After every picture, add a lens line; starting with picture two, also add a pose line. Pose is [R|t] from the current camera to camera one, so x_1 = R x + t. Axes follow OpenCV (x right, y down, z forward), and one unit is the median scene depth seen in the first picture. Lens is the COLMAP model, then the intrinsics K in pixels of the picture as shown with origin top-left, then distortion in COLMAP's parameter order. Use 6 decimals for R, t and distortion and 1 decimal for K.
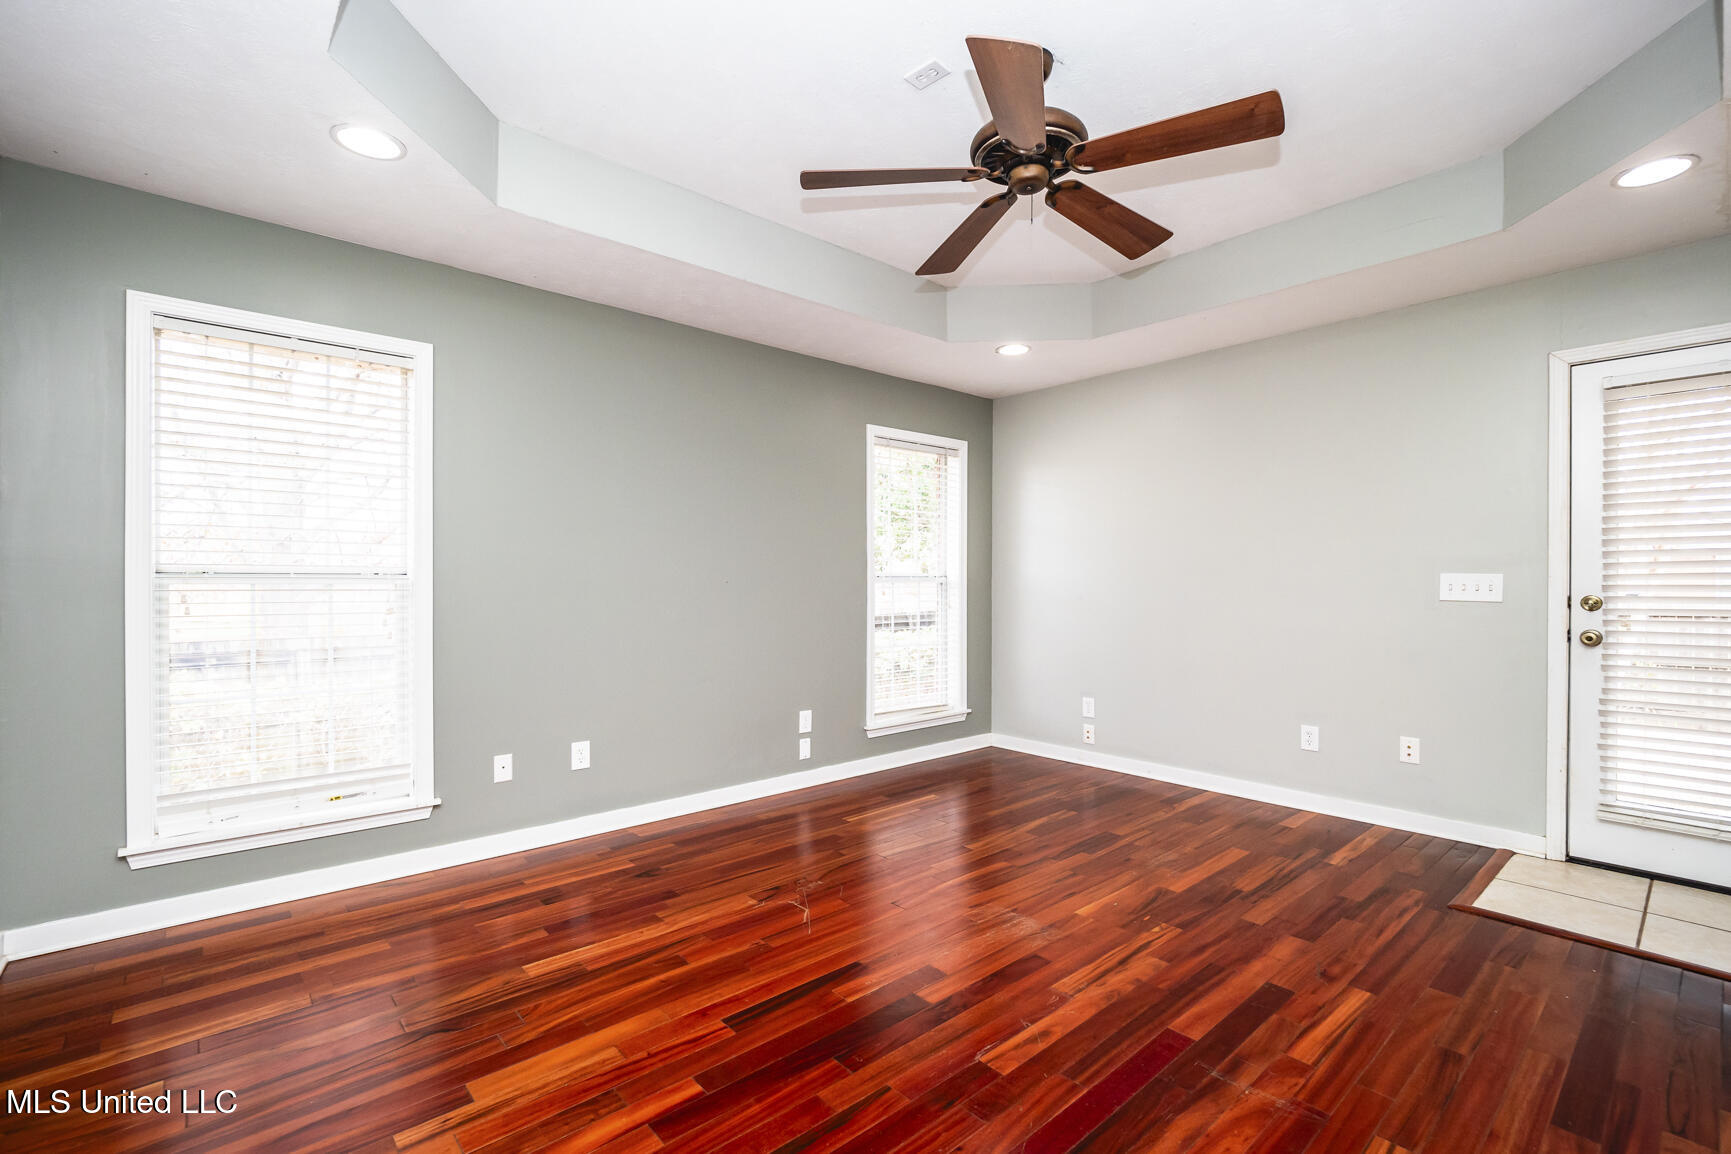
lens RADIAL K [[751.1, 0, 861.3], [0, 751.1, 576.8], [0, 0, 1]] dist [-0.000671, -0.000444]
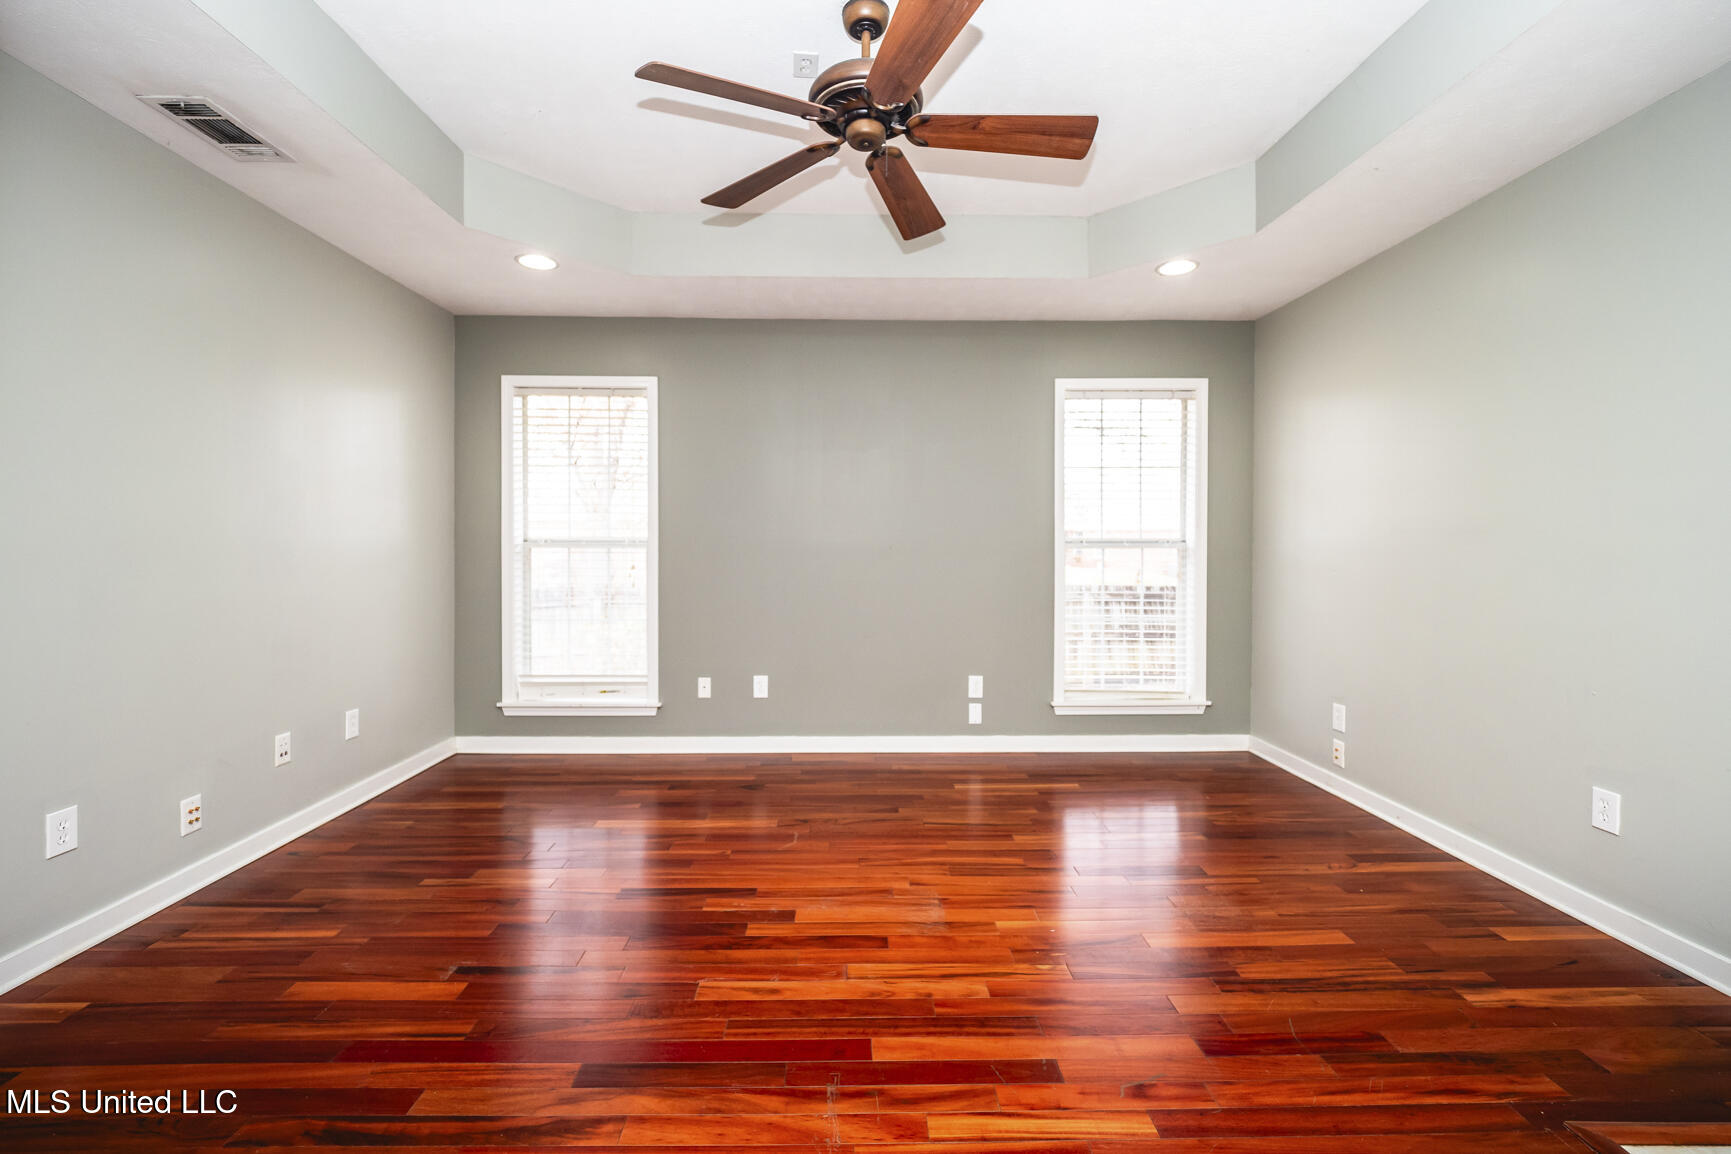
lens RADIAL K [[743.8, 0, 862.7], [0, 743.8, 559.6], [0, 0, 1]] dist [-0.006557, -0.000481]
pose [[0.761786, 0.013358, -0.647691, 0.606863], [0.002694, 0.999713, 0.023787, -0.002285], [0.647824, -0.019866, 0.761531, 0.197462]]
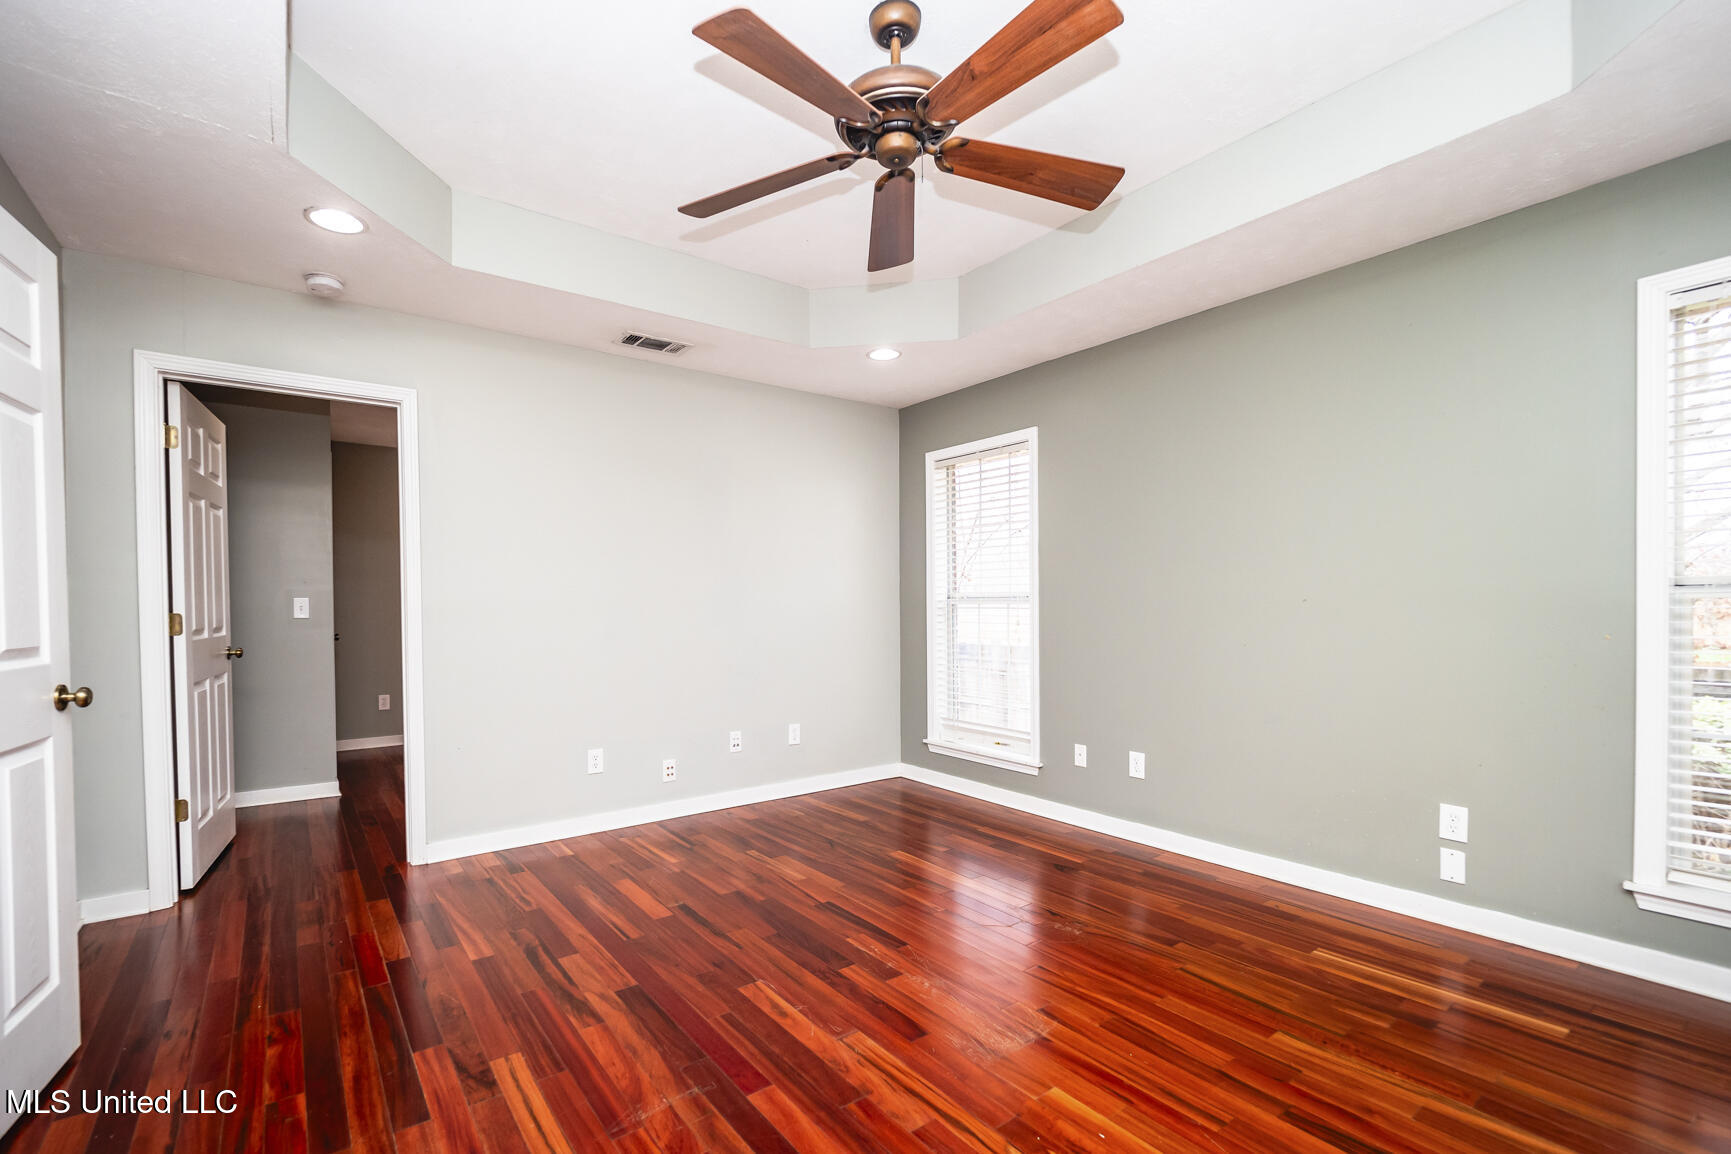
lens RADIAL K [[747.9, 0, 784.3], [0, 747.9, 624.5], [0, 0, 1]] dist [0.001664, -0.000296]
pose [[-0.117344, 0.026480, -0.992738, 0.810747], [0.013694, 0.999593, 0.025044, 0.006523], [0.992997, -0.010656, -0.117659, 0.699743]]
